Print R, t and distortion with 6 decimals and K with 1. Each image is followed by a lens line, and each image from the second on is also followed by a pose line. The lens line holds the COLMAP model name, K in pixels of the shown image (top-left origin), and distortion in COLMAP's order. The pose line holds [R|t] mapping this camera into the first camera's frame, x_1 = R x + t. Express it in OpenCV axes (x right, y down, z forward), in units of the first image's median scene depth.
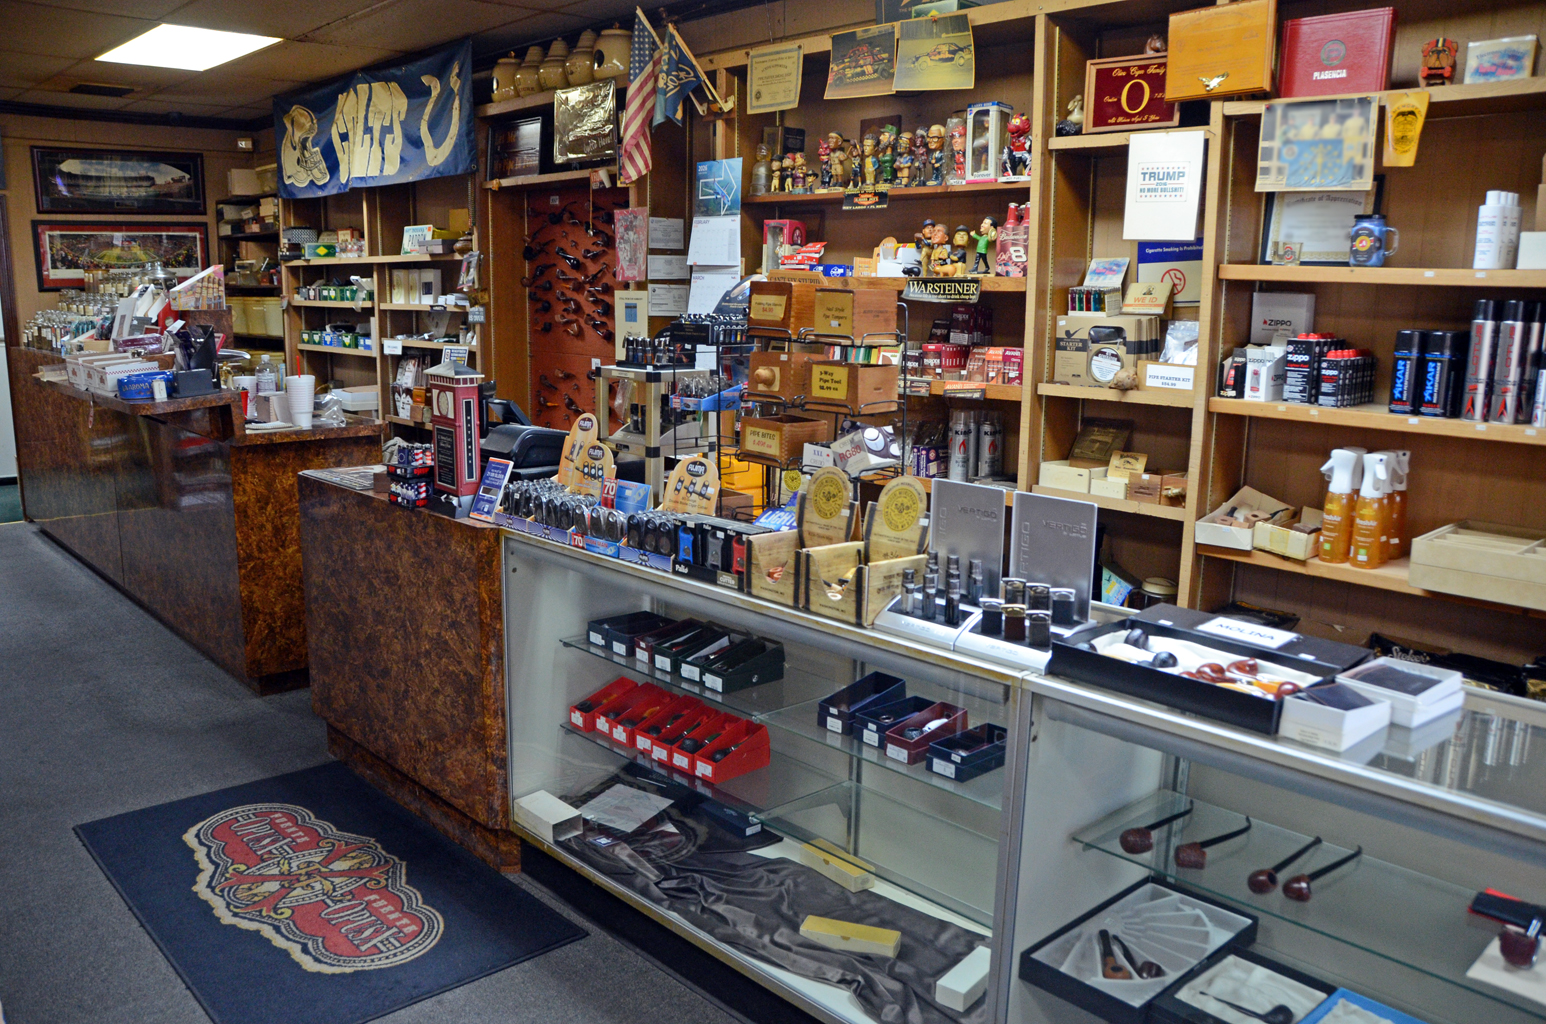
lens RADIAL K [[1223.2, 0, 771.7], [0, 1223.2, 510.8], [0, 0, 1]] dist [-0.077889, 0.065855]
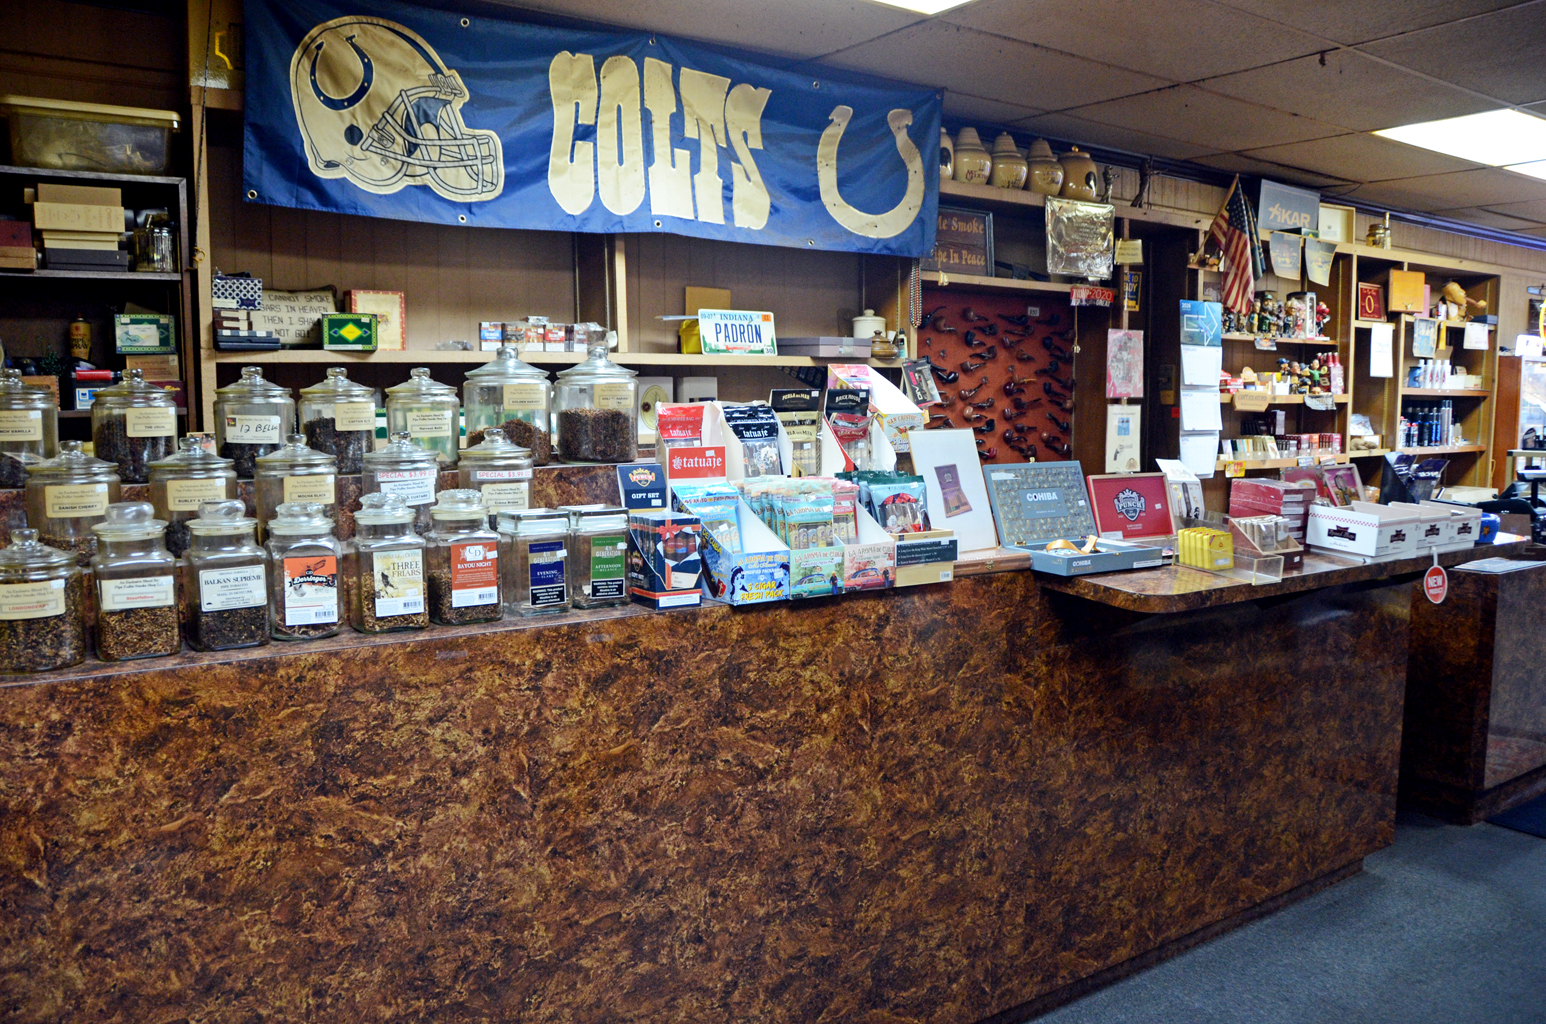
lens RADIAL K [[1223.2, 0, 773.4], [0, 1223.2, 515.1], [0, 0, 1]] dist [-0.077889, 0.065855]
pose [[0.104449, -0.097402, 0.989749, -1.127318], [0.189658, 0.978880, 0.076318, -0.215190], [-0.976279, 0.179743, 0.120716, 1.121570]]
